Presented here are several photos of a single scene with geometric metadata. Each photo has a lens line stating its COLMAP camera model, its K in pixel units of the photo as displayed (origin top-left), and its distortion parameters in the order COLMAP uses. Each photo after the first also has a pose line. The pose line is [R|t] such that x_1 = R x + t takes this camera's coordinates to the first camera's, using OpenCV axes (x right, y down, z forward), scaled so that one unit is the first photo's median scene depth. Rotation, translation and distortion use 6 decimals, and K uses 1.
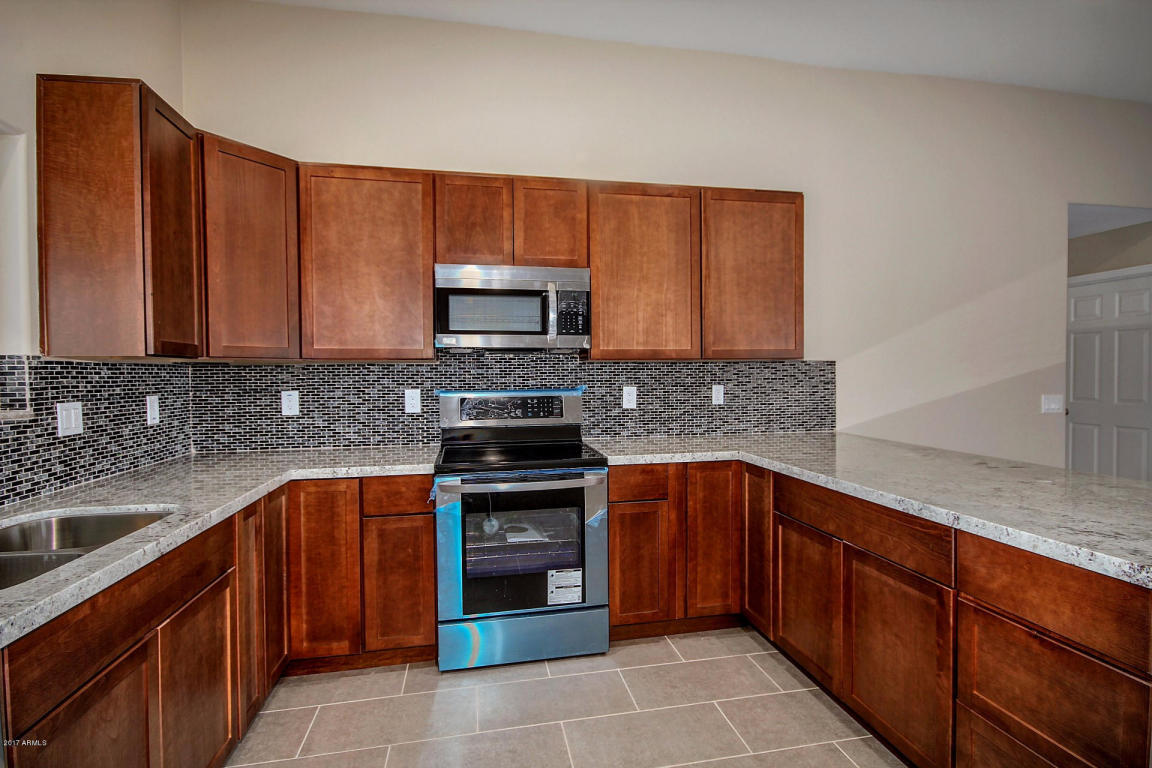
lens RADIAL K [[553.1, 0, 580.5], [0, 553.1, 382.4], [0, 0, 1]] dist [-0.003508, -0.000088]
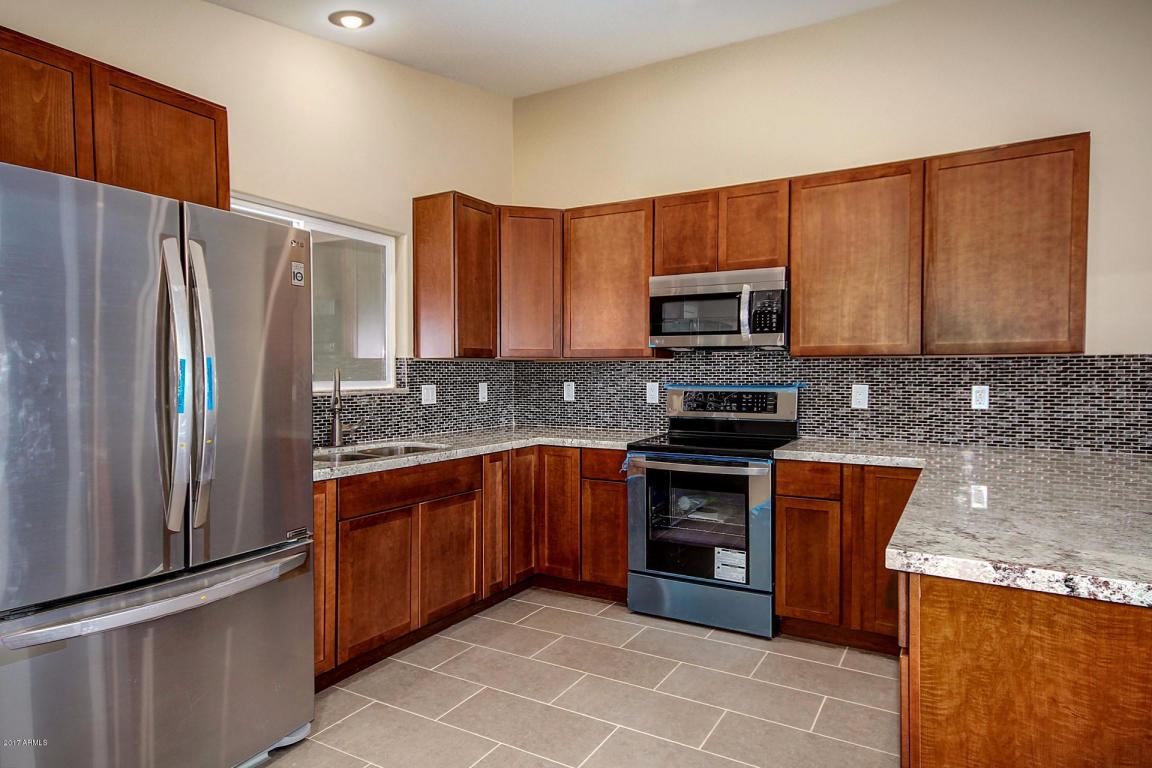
lens RADIAL K [[667.9, 0, 576.0], [0, 667.9, 384.0], [0, 0, 1]] dist [-0.005180, 0.031110]
pose [[0.748146, 0.021170, -0.663196, 0.551226], [-0.016585, 0.999775, 0.013205, -0.000965], [0.663327, 0.001120, 0.748329, -0.171189]]
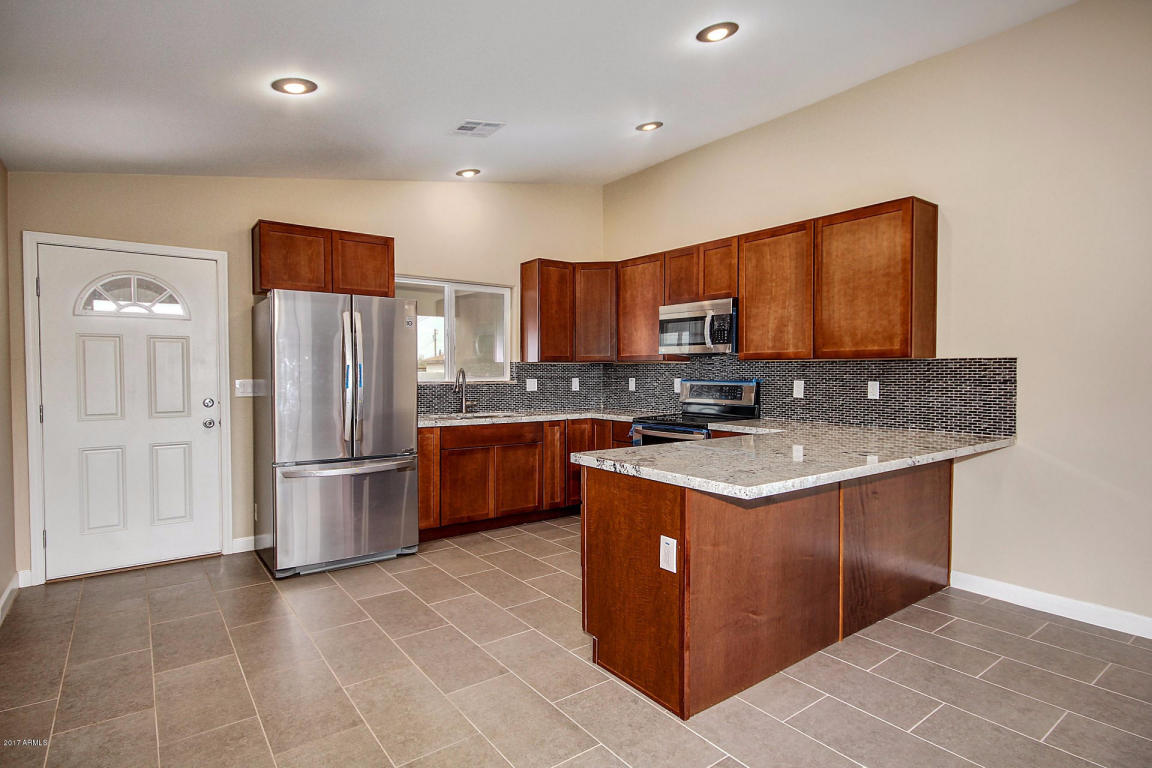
lens RADIAL K [[593.6, 0, 575.9], [0, 593.6, 380.8], [0, 0, 1]] dist [0.002486, 0.000141]
pose [[0.433288, 0.025390, -0.900898, 1.266671], [-0.018529, 0.999643, 0.019261, -0.010063], [0.901065, 0.008347, 0.433604, -0.049269]]
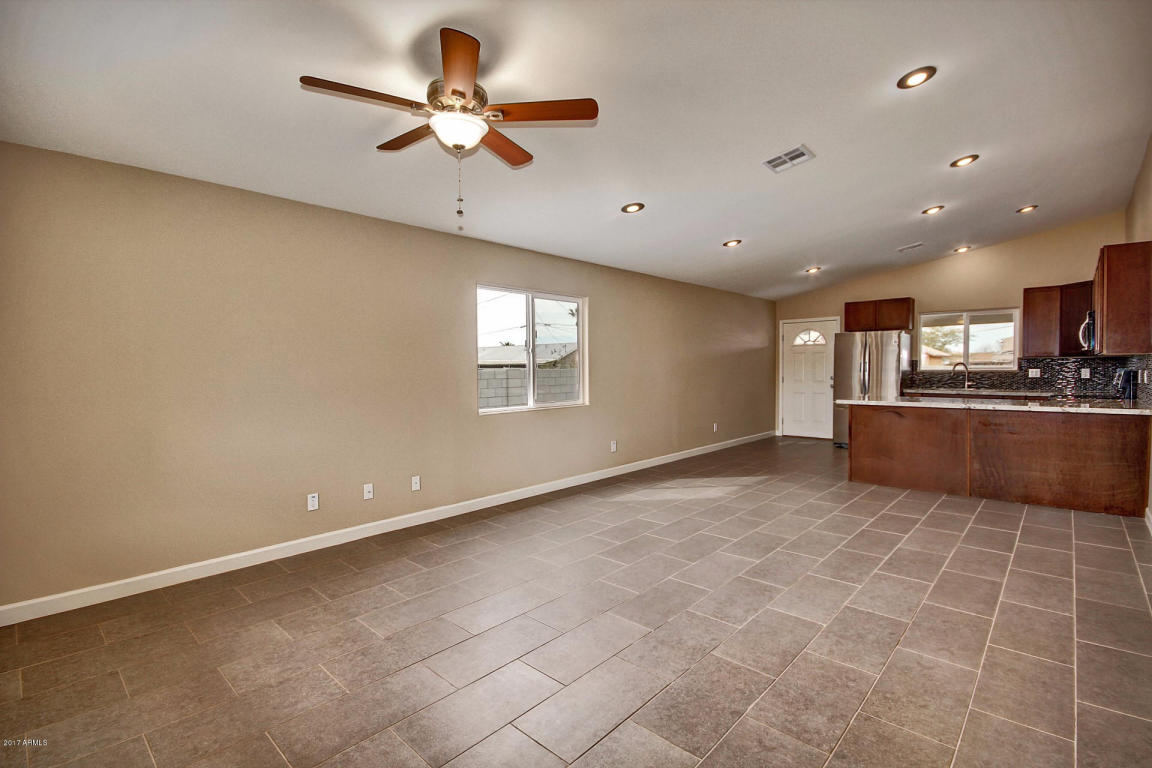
lens RADIAL K [[527.4, 0, 577.1], [0, 527.4, 384.3], [0, 0, 1]] dist [0.004039, -0.008359]
pose [[-0.807439, 0.034236, -0.588957, 2.745215], [0.006278, 0.998757, 0.049451, -0.042407], [0.589918, 0.036231, -0.806650, 1.479744]]
